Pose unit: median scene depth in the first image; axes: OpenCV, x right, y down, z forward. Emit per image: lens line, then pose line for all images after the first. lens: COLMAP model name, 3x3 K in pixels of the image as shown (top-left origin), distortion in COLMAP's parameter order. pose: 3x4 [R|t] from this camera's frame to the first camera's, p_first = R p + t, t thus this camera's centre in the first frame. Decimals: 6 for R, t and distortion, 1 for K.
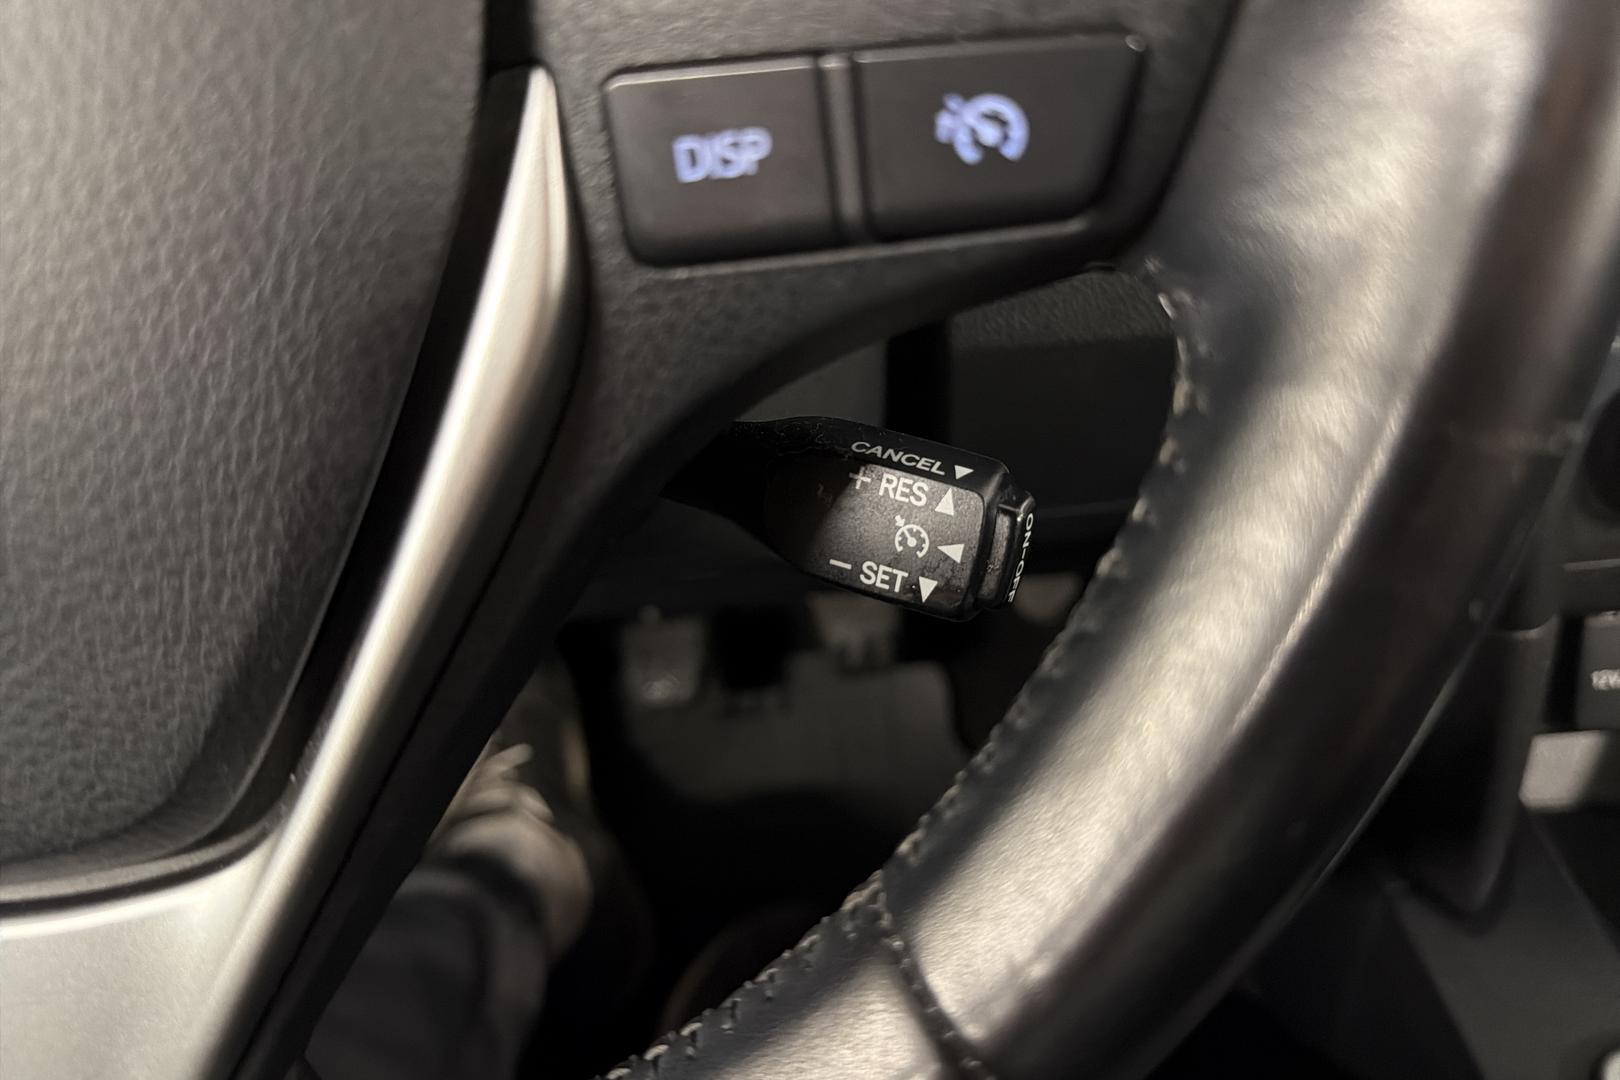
lens RADIAL K [[1125.8, 0, 810.0], [0, 1125.8, 540.0], [0, 0, 1]] dist [-0.005706, -0.009862]
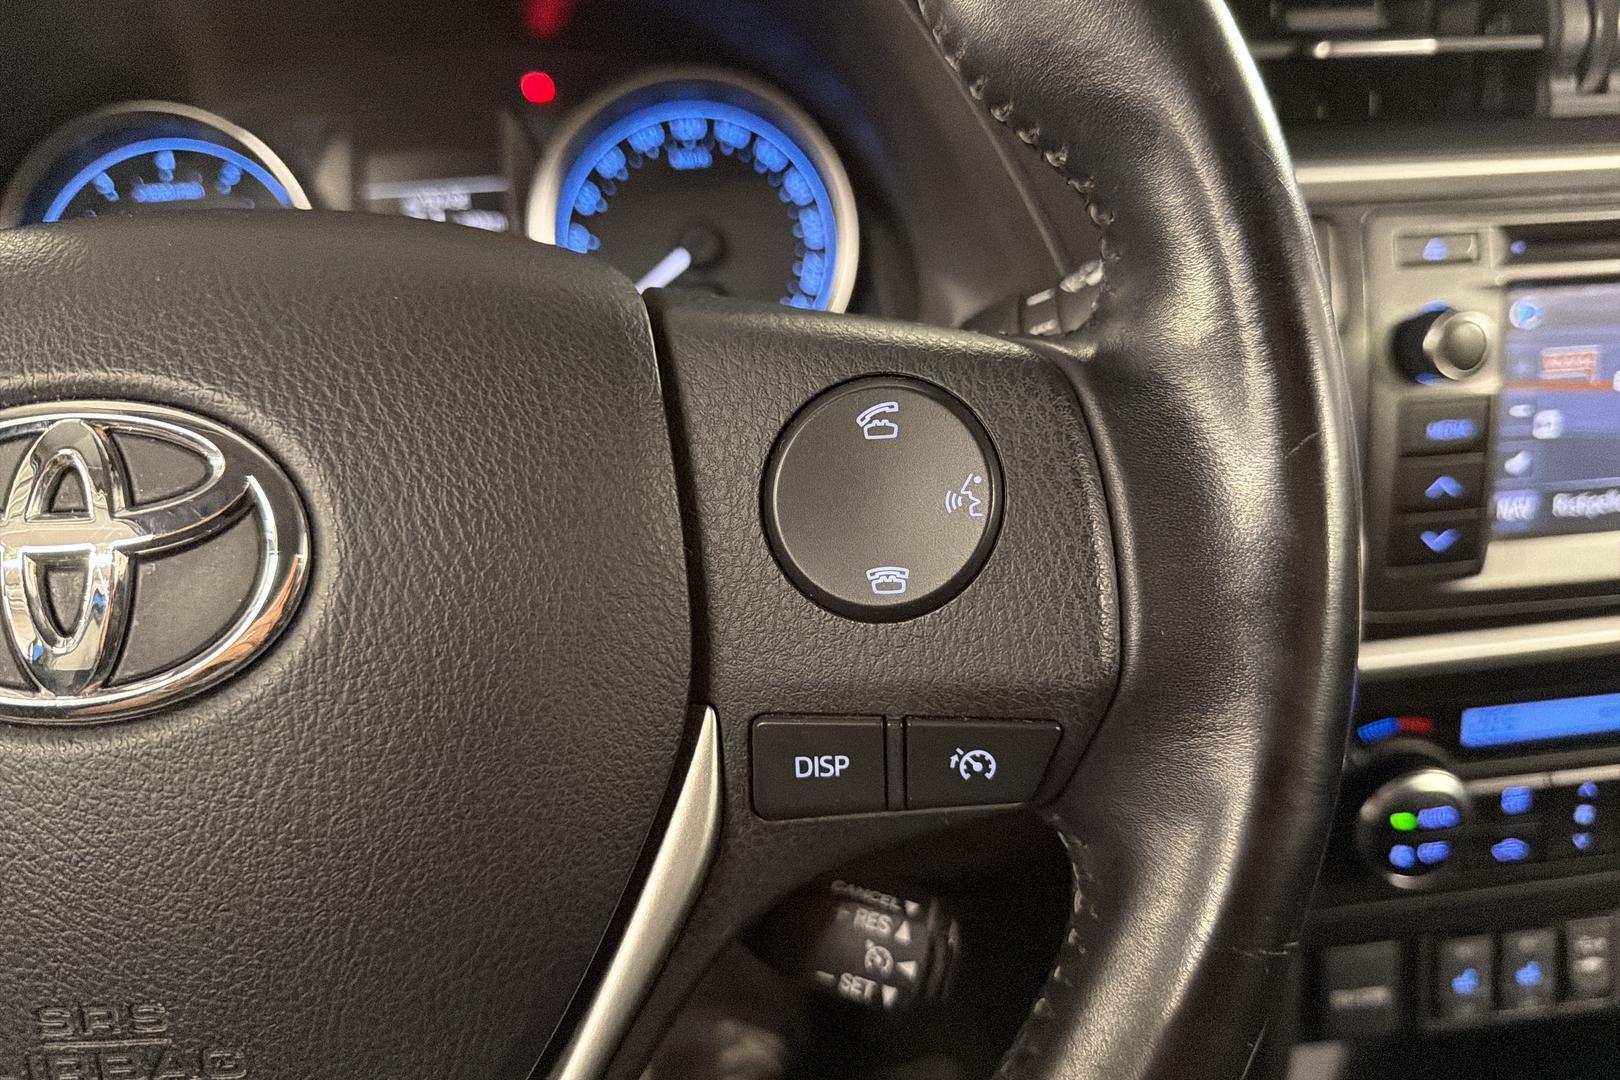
lens RADIAL K [[1125.8, 0, 810.0], [0, 1125.8, 540.0], [0, 0, 1]] dist [-0.005706, -0.009862]
pose [[0.982518, 0.044239, 0.180834, -0.385929], [-0.000517, 0.972001, -0.234975, -0.252530], [-0.186166, 0.230774, 0.955032, -0.650397]]
